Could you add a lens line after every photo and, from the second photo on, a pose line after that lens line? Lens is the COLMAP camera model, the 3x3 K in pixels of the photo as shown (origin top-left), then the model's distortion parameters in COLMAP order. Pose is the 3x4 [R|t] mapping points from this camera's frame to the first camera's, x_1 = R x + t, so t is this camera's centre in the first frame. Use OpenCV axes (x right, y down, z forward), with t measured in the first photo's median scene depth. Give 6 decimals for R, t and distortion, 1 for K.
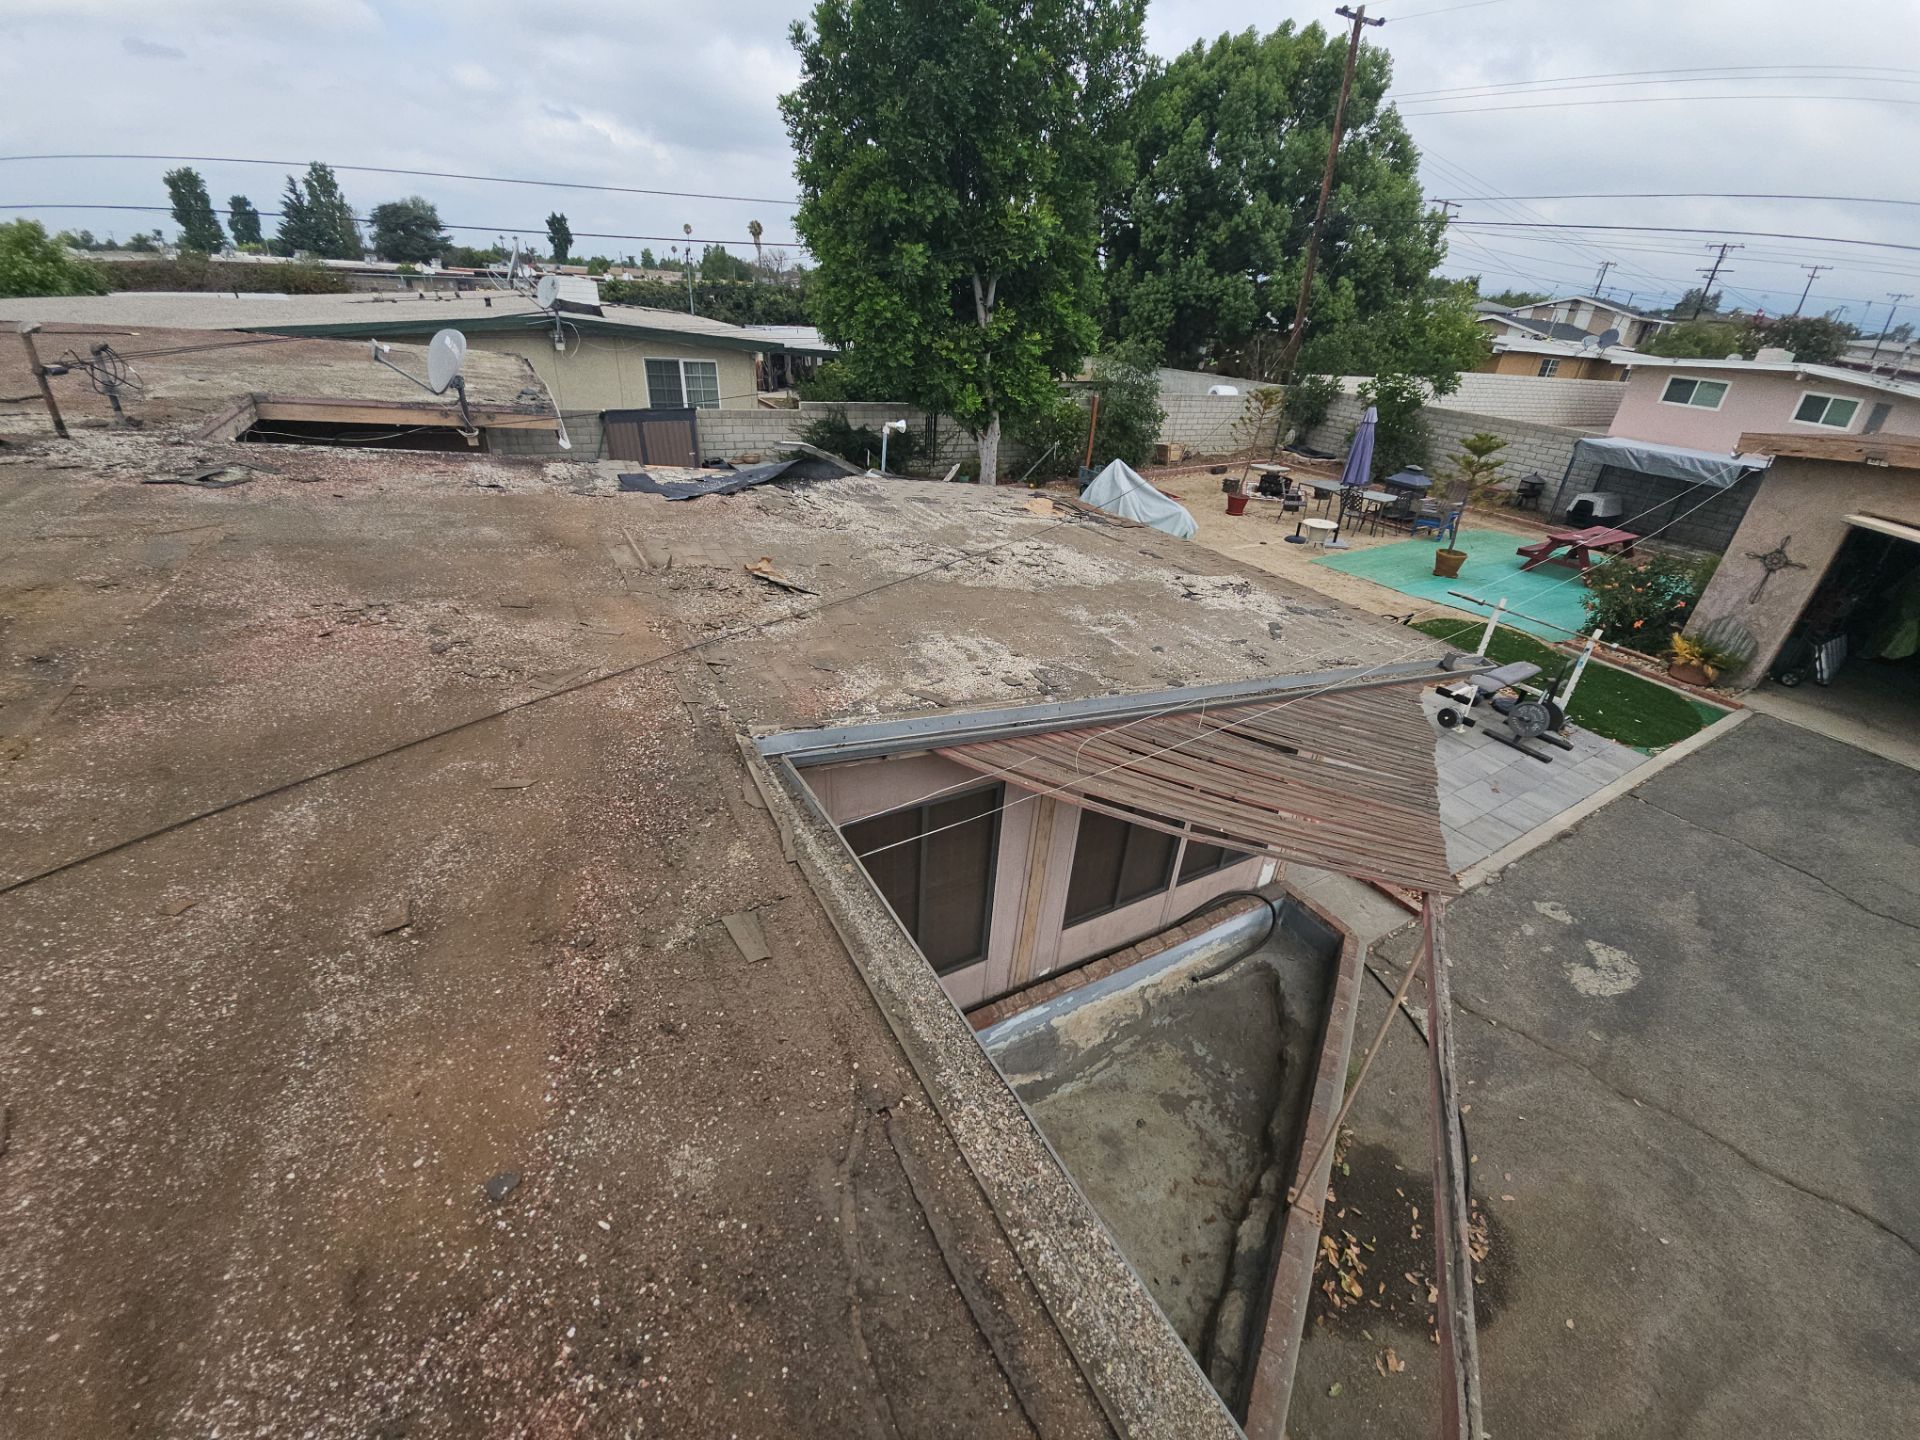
lens RADIAL K [[761.6, 0, 968.6], [0, 761.6, 720.5], [0, 0, 1]] dist [-0.000193, -0.010598]
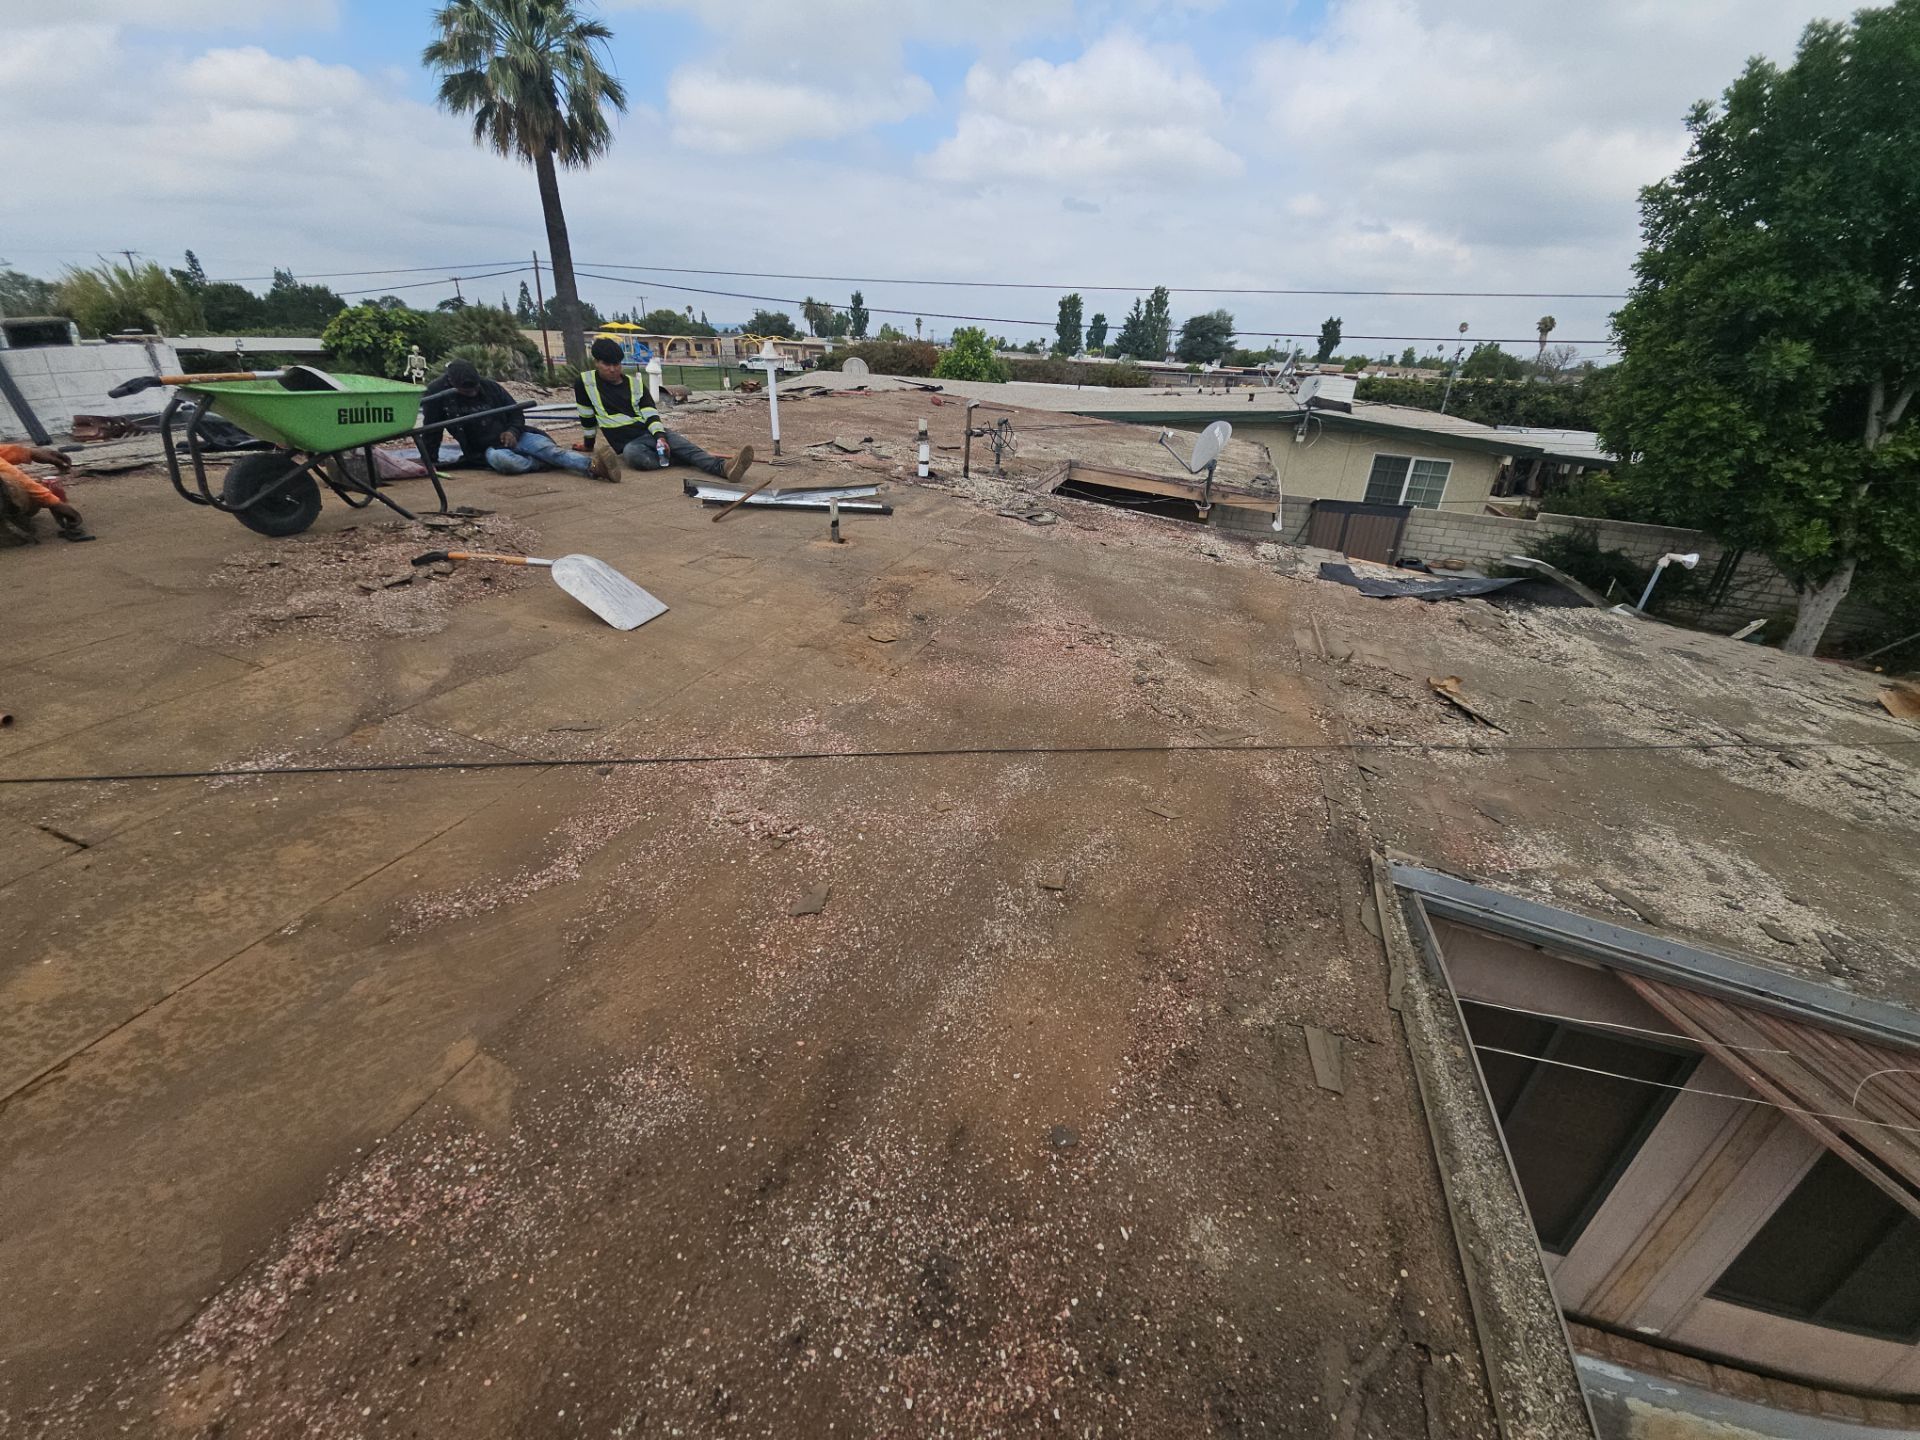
lens RADIAL K [[761.6, 0, 968.6], [0, 761.6, 720.5], [0, 0, 1]] dist [-0.000193, -0.010598]
pose [[0.677134, 0.296410, -0.673521, -0.025570], [-0.363158, 0.930666, 0.044471, 0.003867], [0.640005, 0.214482, 0.737829, -0.021244]]
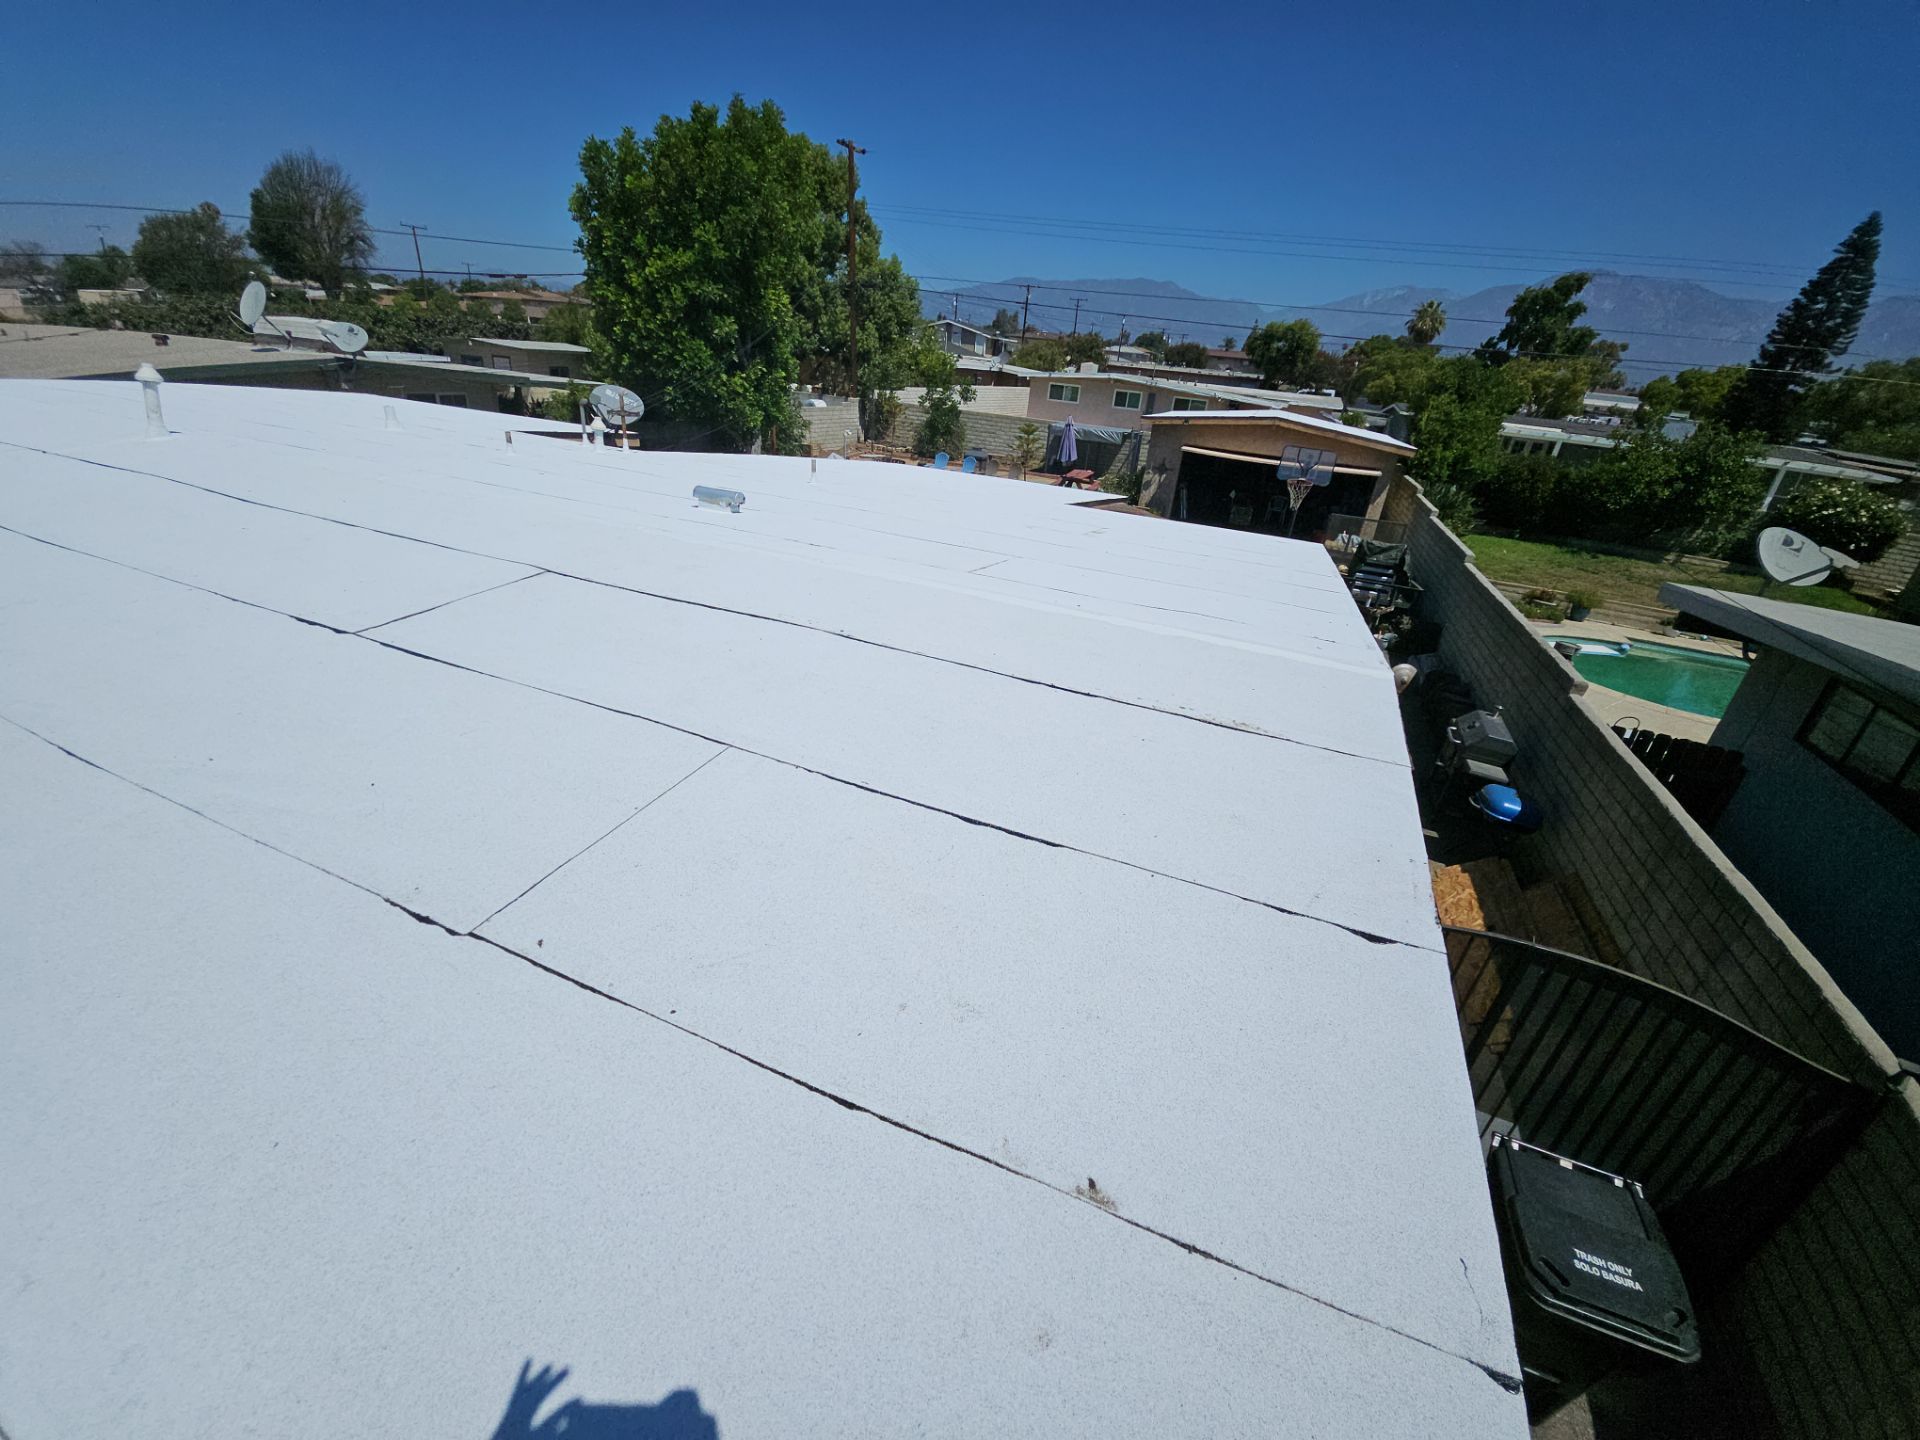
lens RADIAL K [[772.2, 0, 967.6], [0, 772.2, 718.2], [0, 0, 1]] dist [-0.000448, -0.011079]
pose [[0.777317, -0.265227, 0.570467, -0.676609], [0.272065, 0.959328, 0.075304, 0.128567], [-0.567237, 0.096669, 0.817861, -0.387810]]
